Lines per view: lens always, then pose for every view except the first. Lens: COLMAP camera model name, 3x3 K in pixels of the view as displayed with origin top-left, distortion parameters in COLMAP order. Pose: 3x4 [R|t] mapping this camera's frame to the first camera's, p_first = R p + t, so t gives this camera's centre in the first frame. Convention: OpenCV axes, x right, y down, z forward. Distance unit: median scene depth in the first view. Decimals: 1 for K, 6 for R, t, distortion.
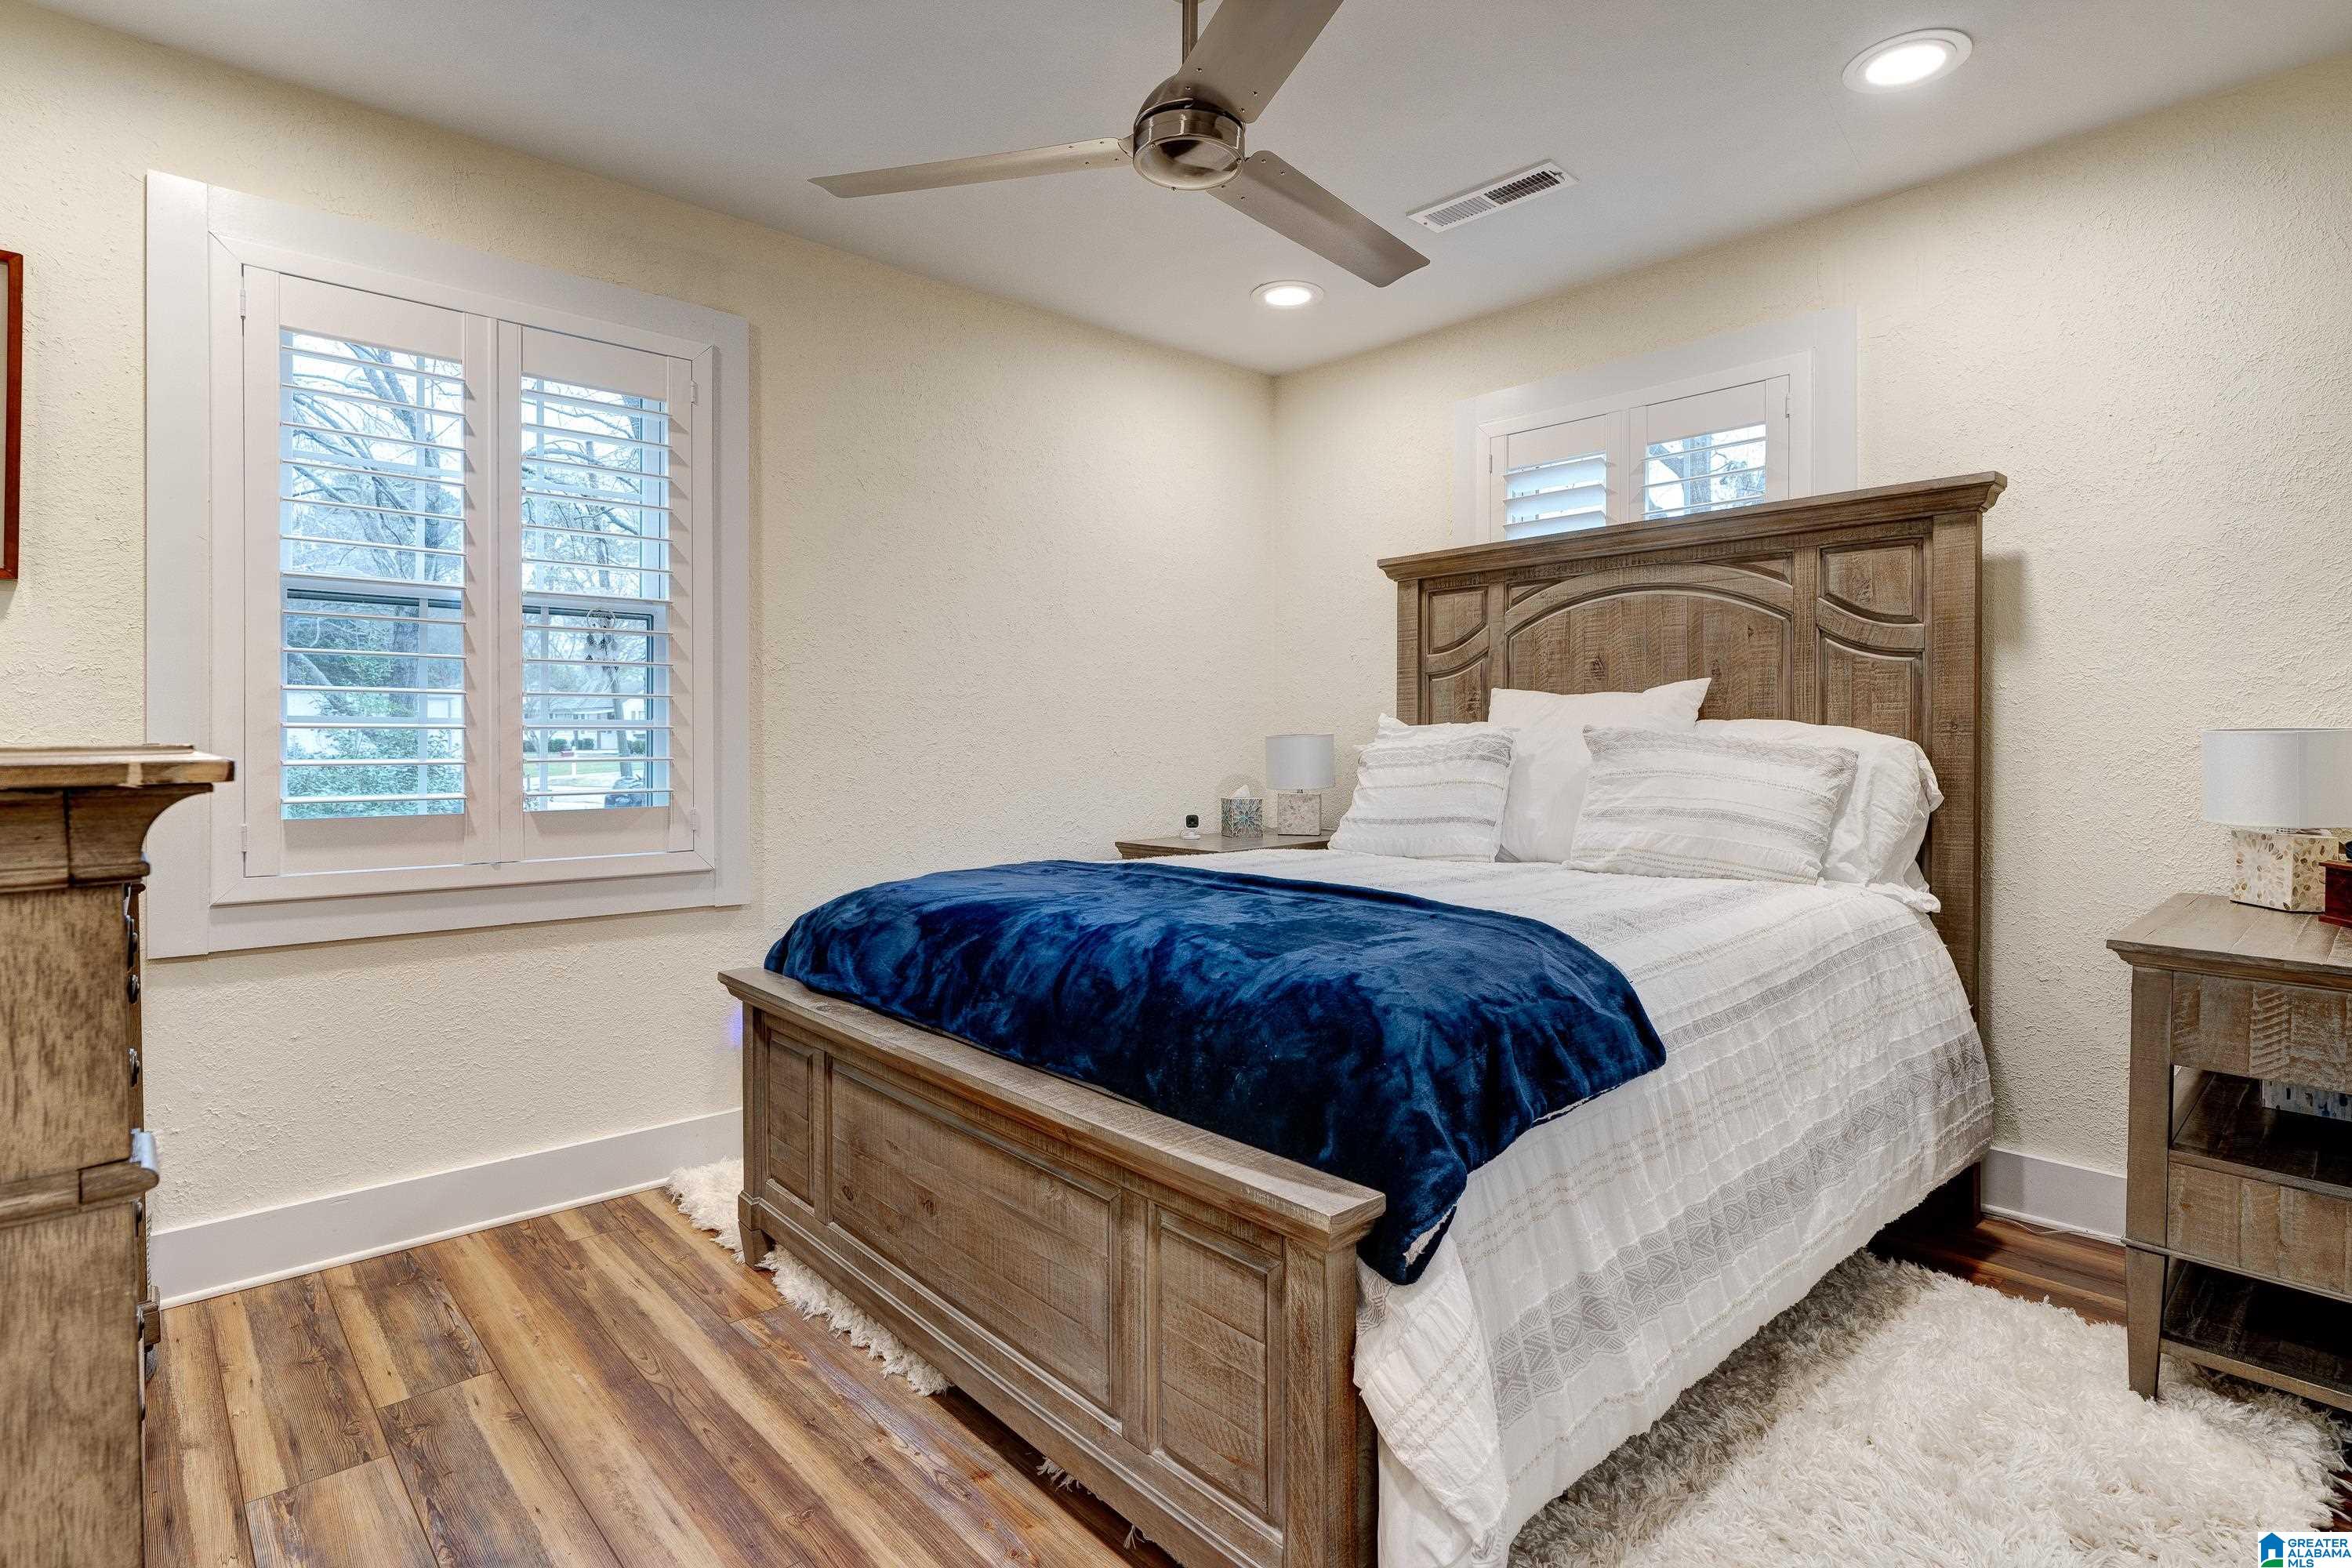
lens RADIAL K [[1201.5, 0, 1171.9], [0, 1201.5, 725.1], [0, 0, 1]] dist [-0.001011, -0.000294]
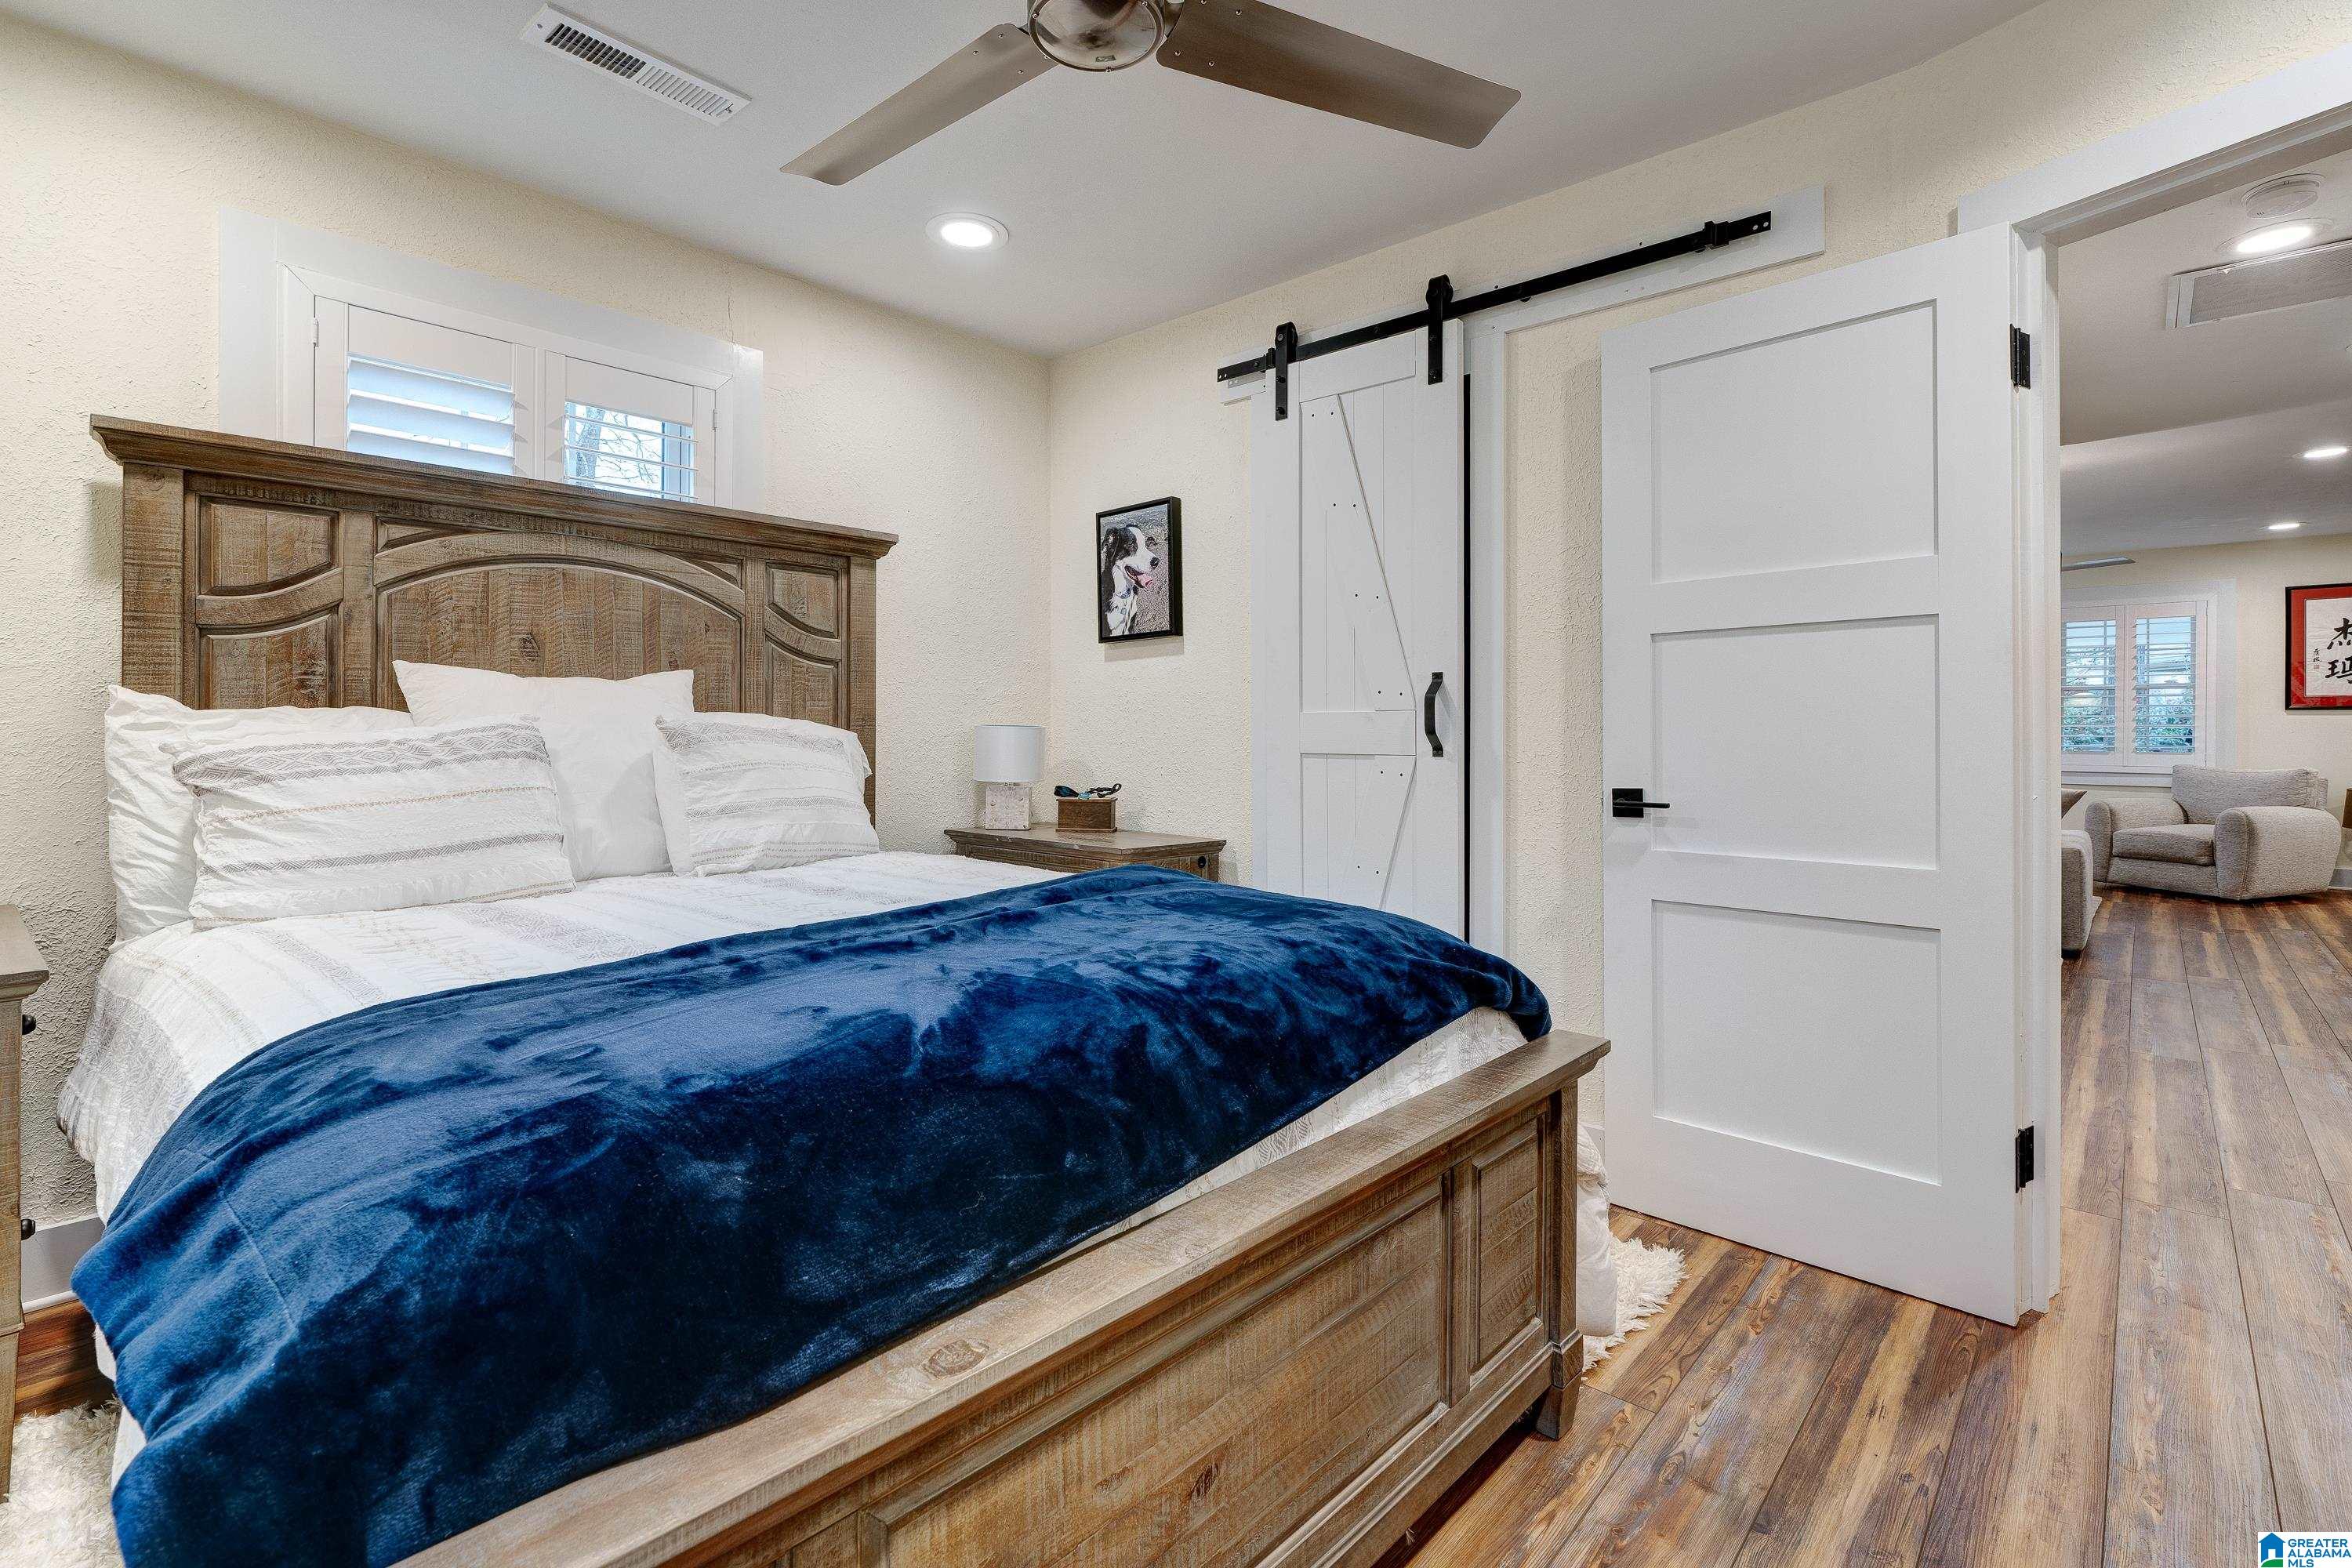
lens RADIAL K [[1074.6, 0, 1172.3], [0, 1074.6, 741.6], [0, 0, 1]] dist [-0.001443, -0.000231]
pose [[-0.093505, -0.009043, 0.995578, -0.463682], [-0.011518, 0.999902, 0.008000, 0.008249], [-0.995552, -0.010719, -0.093600, 0.663195]]
